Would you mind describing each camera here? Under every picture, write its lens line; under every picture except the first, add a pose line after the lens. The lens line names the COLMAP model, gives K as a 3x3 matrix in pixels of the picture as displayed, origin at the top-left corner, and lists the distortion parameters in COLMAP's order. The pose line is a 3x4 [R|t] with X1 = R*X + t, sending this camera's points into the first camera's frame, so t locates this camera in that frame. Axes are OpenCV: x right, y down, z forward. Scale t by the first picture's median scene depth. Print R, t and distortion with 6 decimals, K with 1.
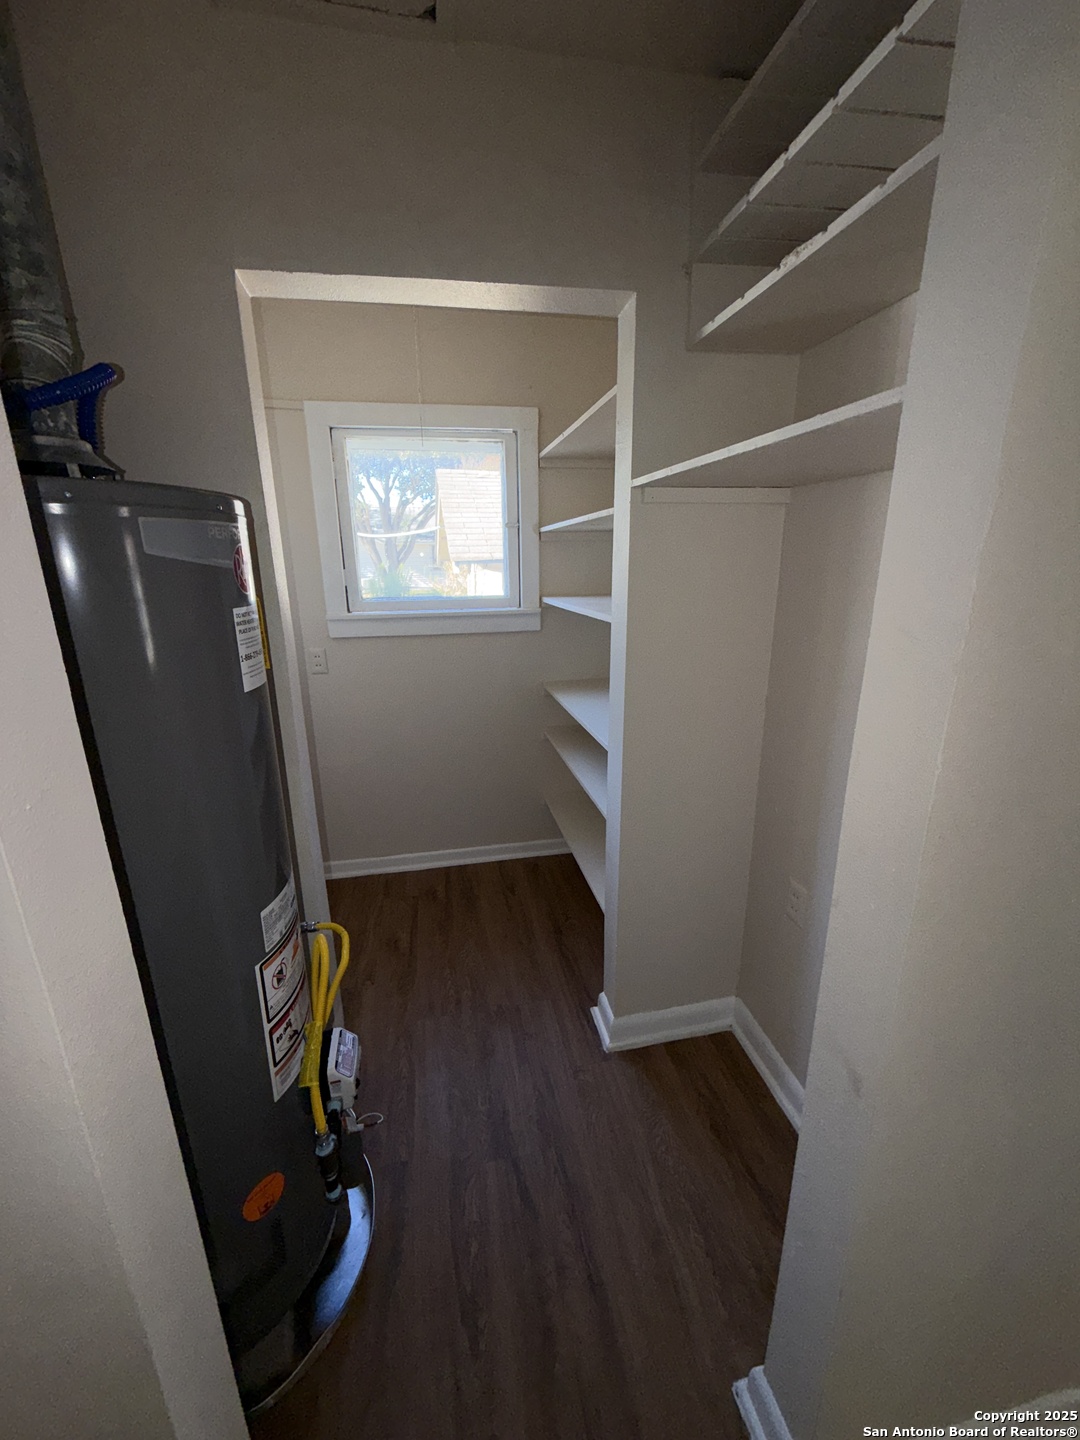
lens RADIAL K [[574.8, 0, 537.8], [0, 574.8, 718.3], [0, 0, 1]] dist [-0.000676, 0.000111]
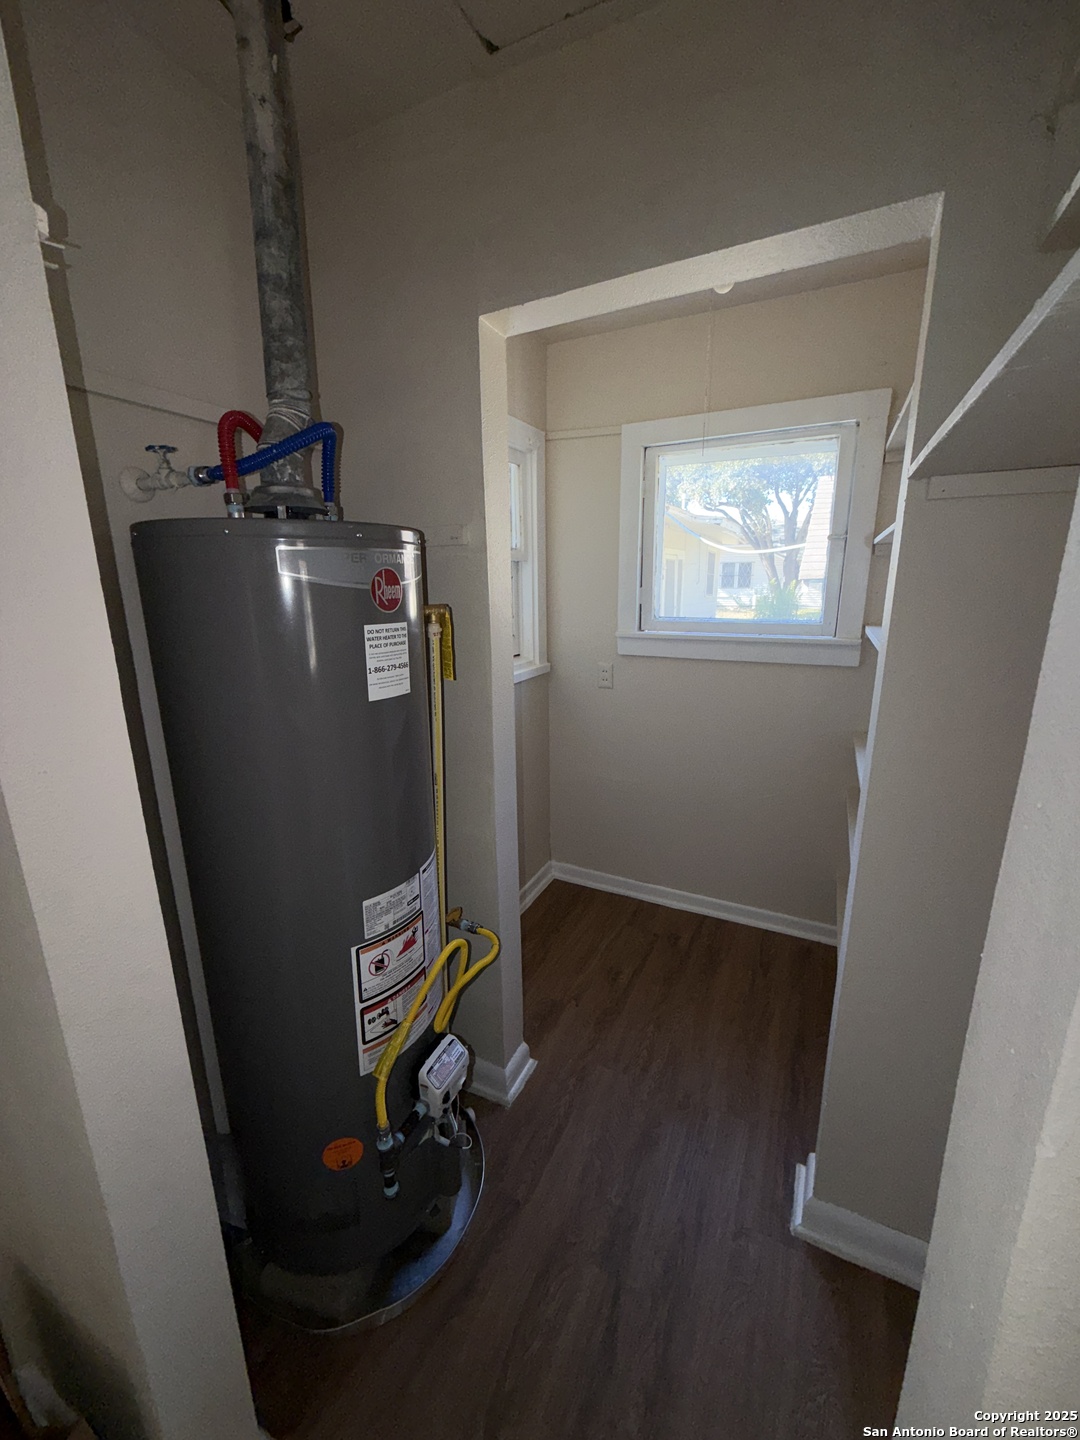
lens RADIAL K [[574.8, 0, 538.6], [0, 574.8, 718.2], [0, 0, 1]] dist [-0.000676, 0.000111]
pose [[0.793408, 0.147520, -0.590543, 0.192381], [-0.162943, 0.986253, 0.027452, -0.046390], [0.586475, 0.074445, 0.806539, 0.146535]]
